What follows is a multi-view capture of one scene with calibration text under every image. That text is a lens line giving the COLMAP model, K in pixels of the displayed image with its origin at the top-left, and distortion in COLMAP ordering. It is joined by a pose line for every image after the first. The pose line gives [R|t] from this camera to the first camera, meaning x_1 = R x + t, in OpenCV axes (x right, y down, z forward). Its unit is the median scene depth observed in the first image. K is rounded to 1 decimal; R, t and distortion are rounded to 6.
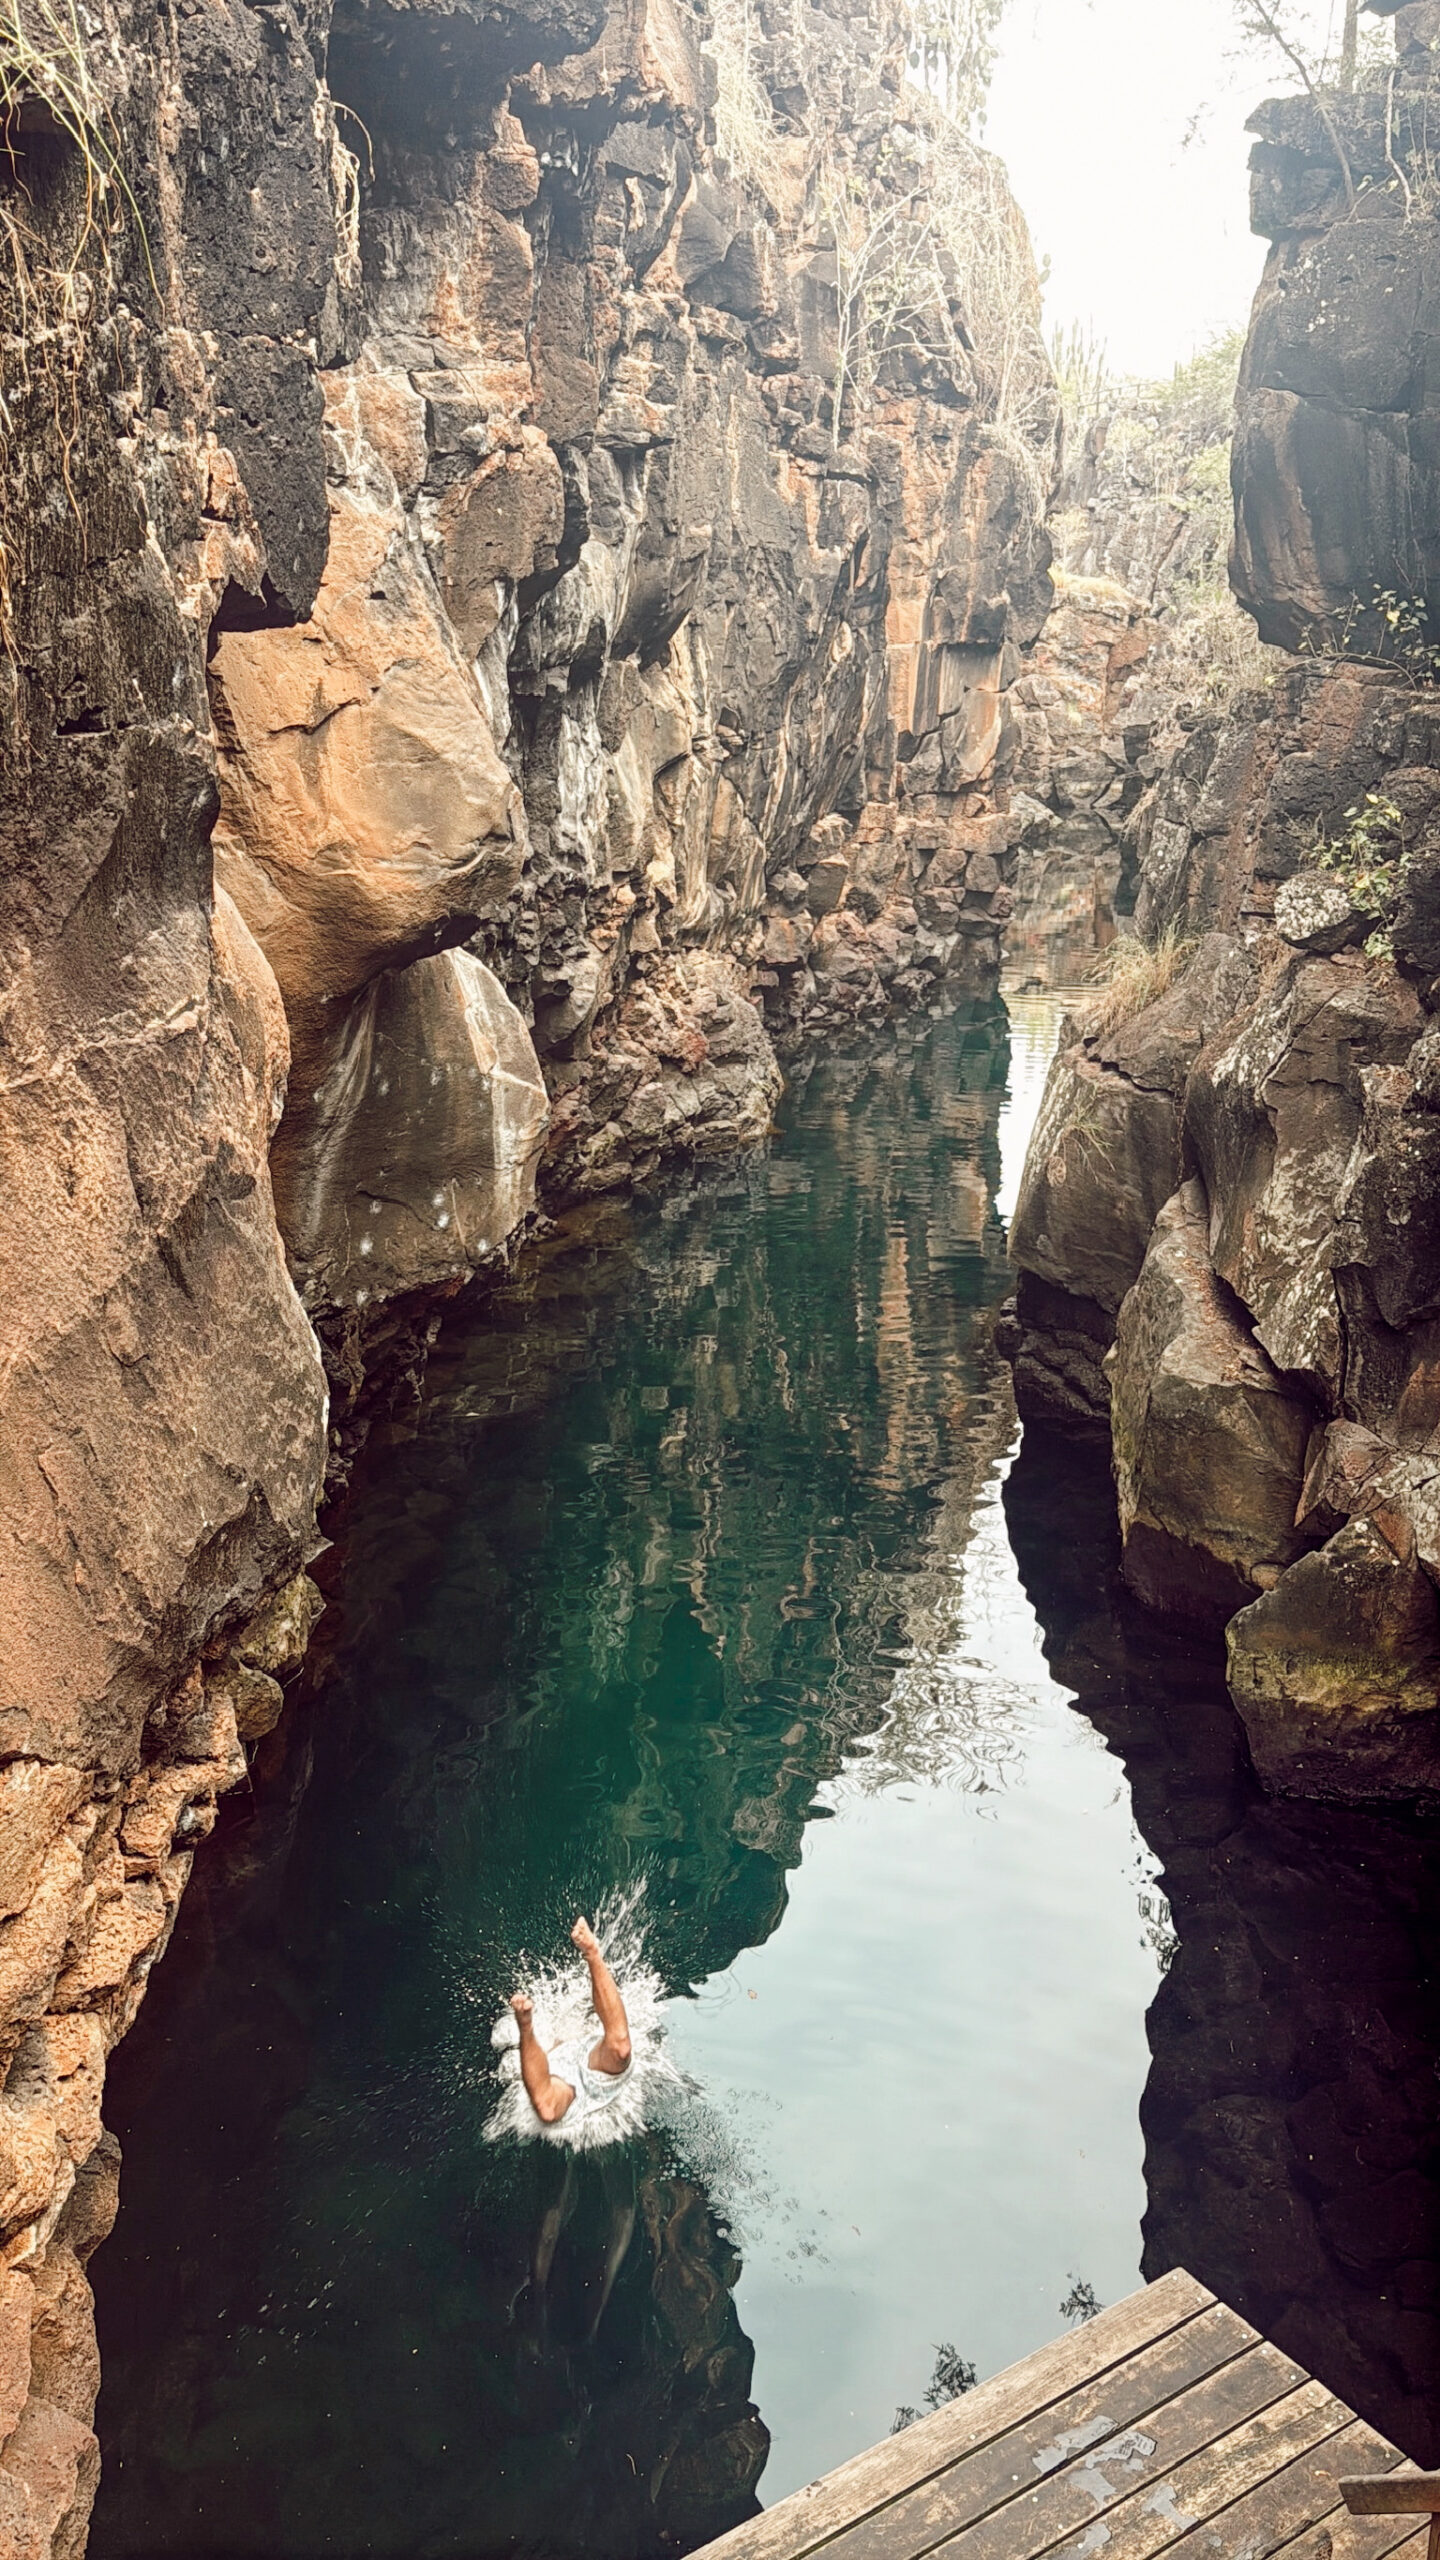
lens RADIAL K [[2357.5, 0, 732.0], [0, 2357.5, 1283.1], [0, 0, 1]] dist [0.103090, 0.000000]
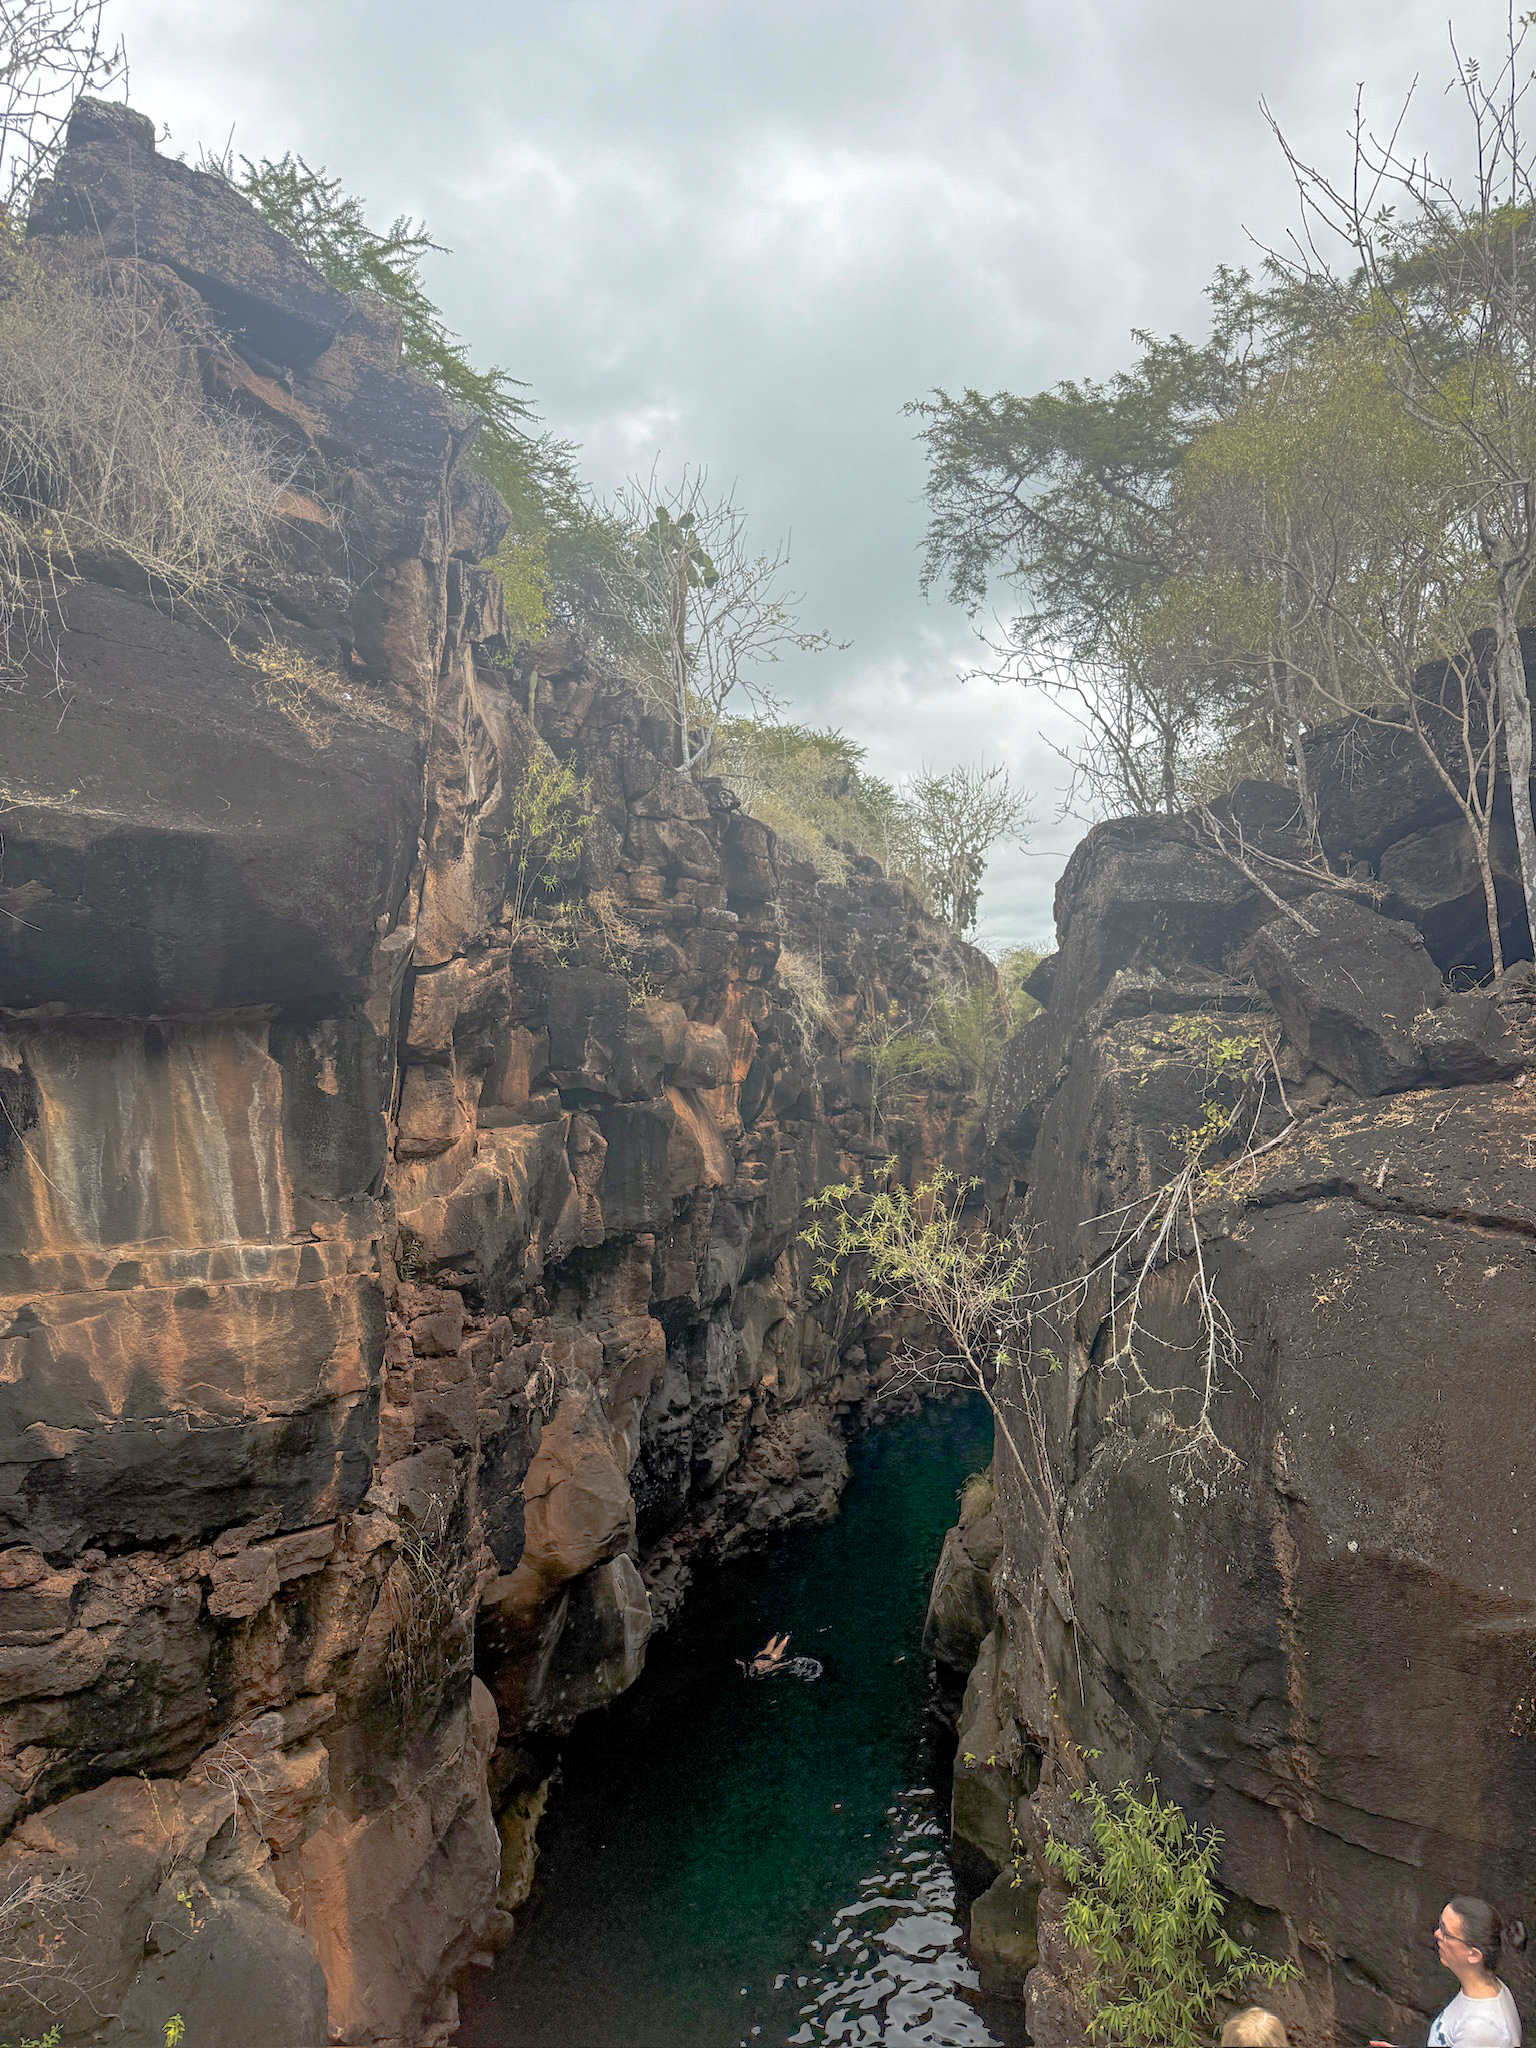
lens RADIAL K [[1385.0, 0, 751.5], [0, 1385.0, 1011.1], [0, 0, 1]] dist [-0.007684, -0.016807]
pose [[0.997180, -0.008418, -0.074573, 0.045706], [-0.019018, 0.932907, -0.359615, -0.057382], [0.072597, 0.360019, 0.930116, -0.153584]]
